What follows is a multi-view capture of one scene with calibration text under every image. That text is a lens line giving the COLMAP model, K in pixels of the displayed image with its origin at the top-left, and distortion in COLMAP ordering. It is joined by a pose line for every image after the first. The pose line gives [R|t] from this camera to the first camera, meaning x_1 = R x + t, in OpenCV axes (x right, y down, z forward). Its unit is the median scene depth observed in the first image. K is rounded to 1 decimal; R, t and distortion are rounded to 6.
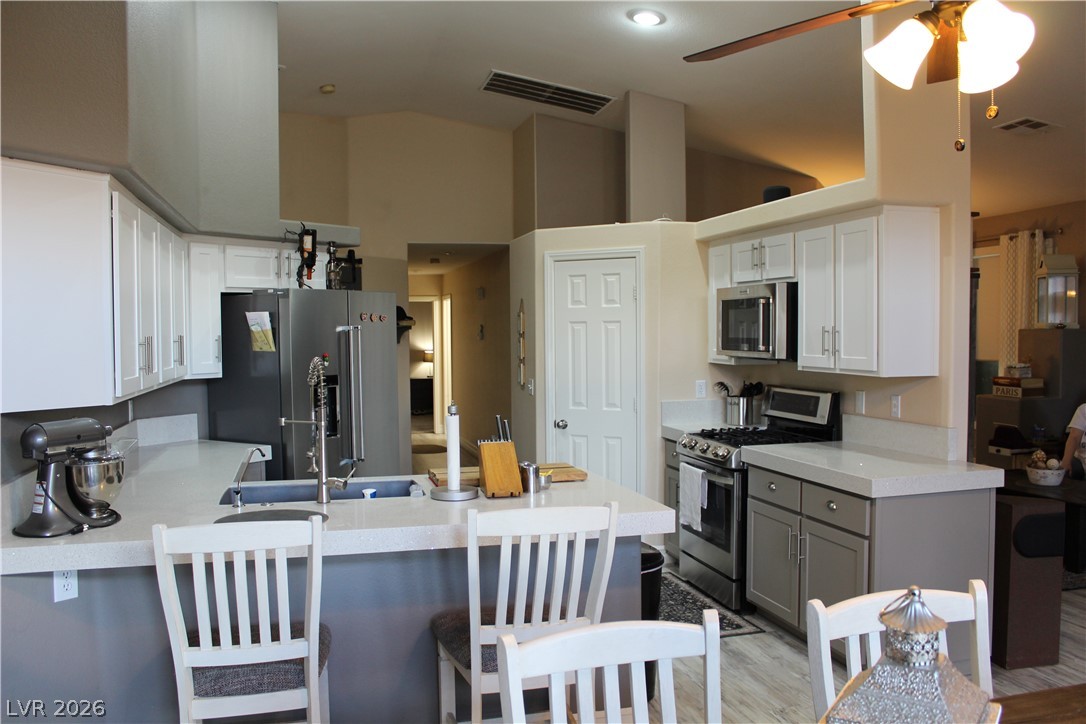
lens RADIAL K [[908.4, 0, 543.8], [0, 908.4, 375.8], [0, 0, 1]] dist [-0.160723, 0.144400]
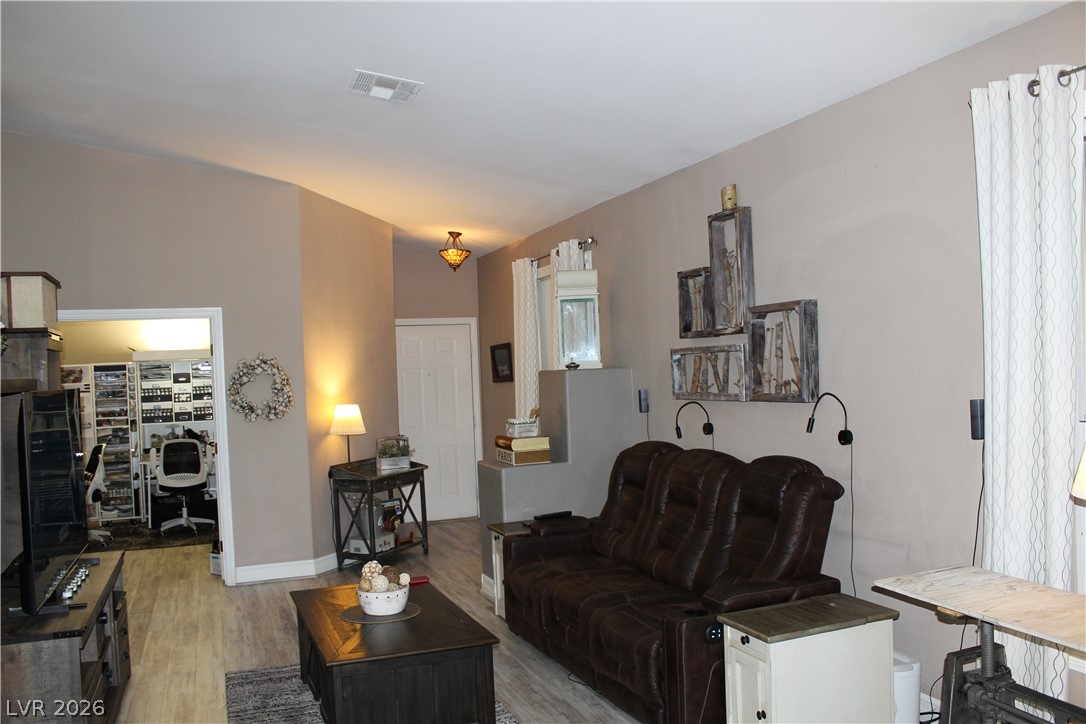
lens RADIAL K [[908.4, 0, 543.8], [0, 908.4, 375.8], [0, 0, 1]] dist [-0.160723, 0.144400]
pose [[0.993756, -0.031233, 0.107115, 0.758196], [0.035883, 0.998483, -0.041755, -0.026380], [-0.105648, 0.045337, 0.993369, 0.369370]]
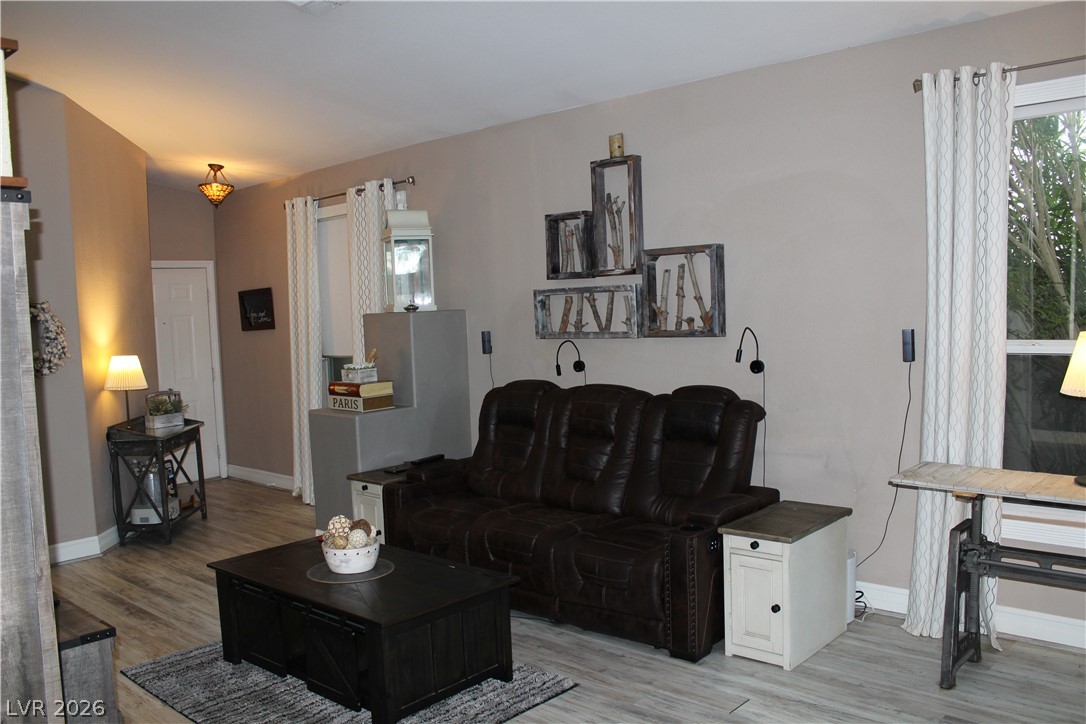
lens RADIAL K [[908.4, 0, 543.8], [0, 908.4, 375.8], [0, 0, 1]] dist [-0.160723, 0.144400]
pose [[0.840973, -0.066340, 0.536995, 0.434590], [0.059529, 0.997775, 0.030038, -0.025965], [-0.537793, 0.006706, 0.843050, 0.484126]]
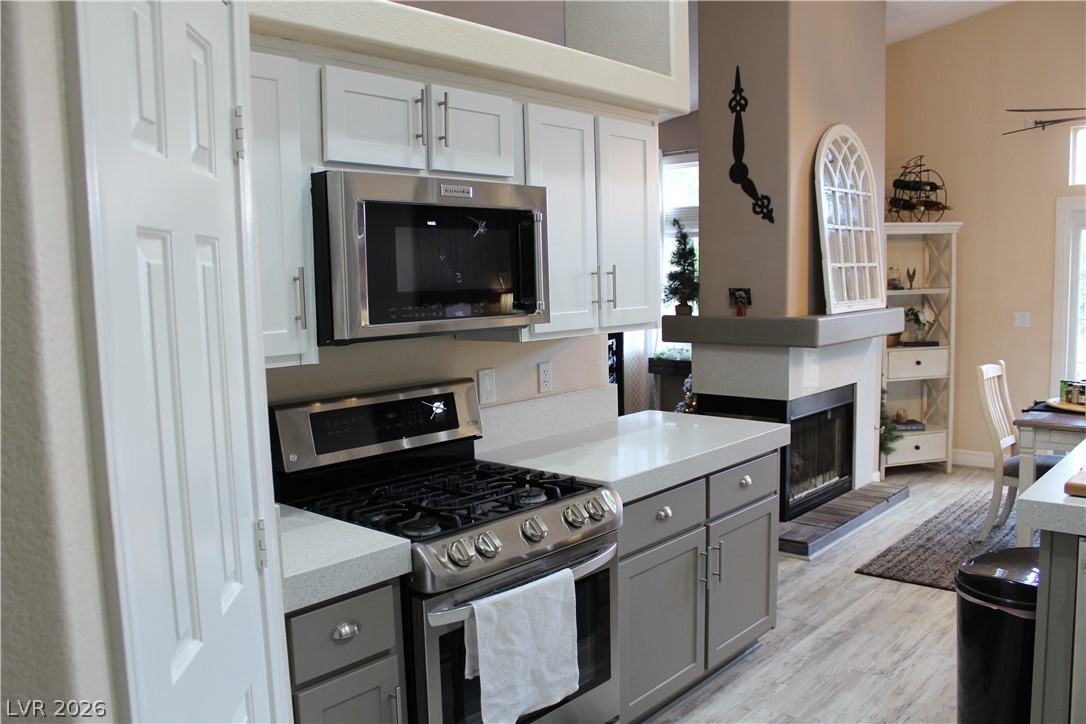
lens RADIAL K [[908.4, 0, 543.8], [0, 908.4, 375.8], [0, 0, 1]] dist [-0.160723, 0.144400]
pose [[-0.557495, -0.070692, 0.827165, -0.202503], [0.069639, 0.988874, 0.131448, -0.058721], [-0.827254, 0.130885, -0.546369, 1.267570]]
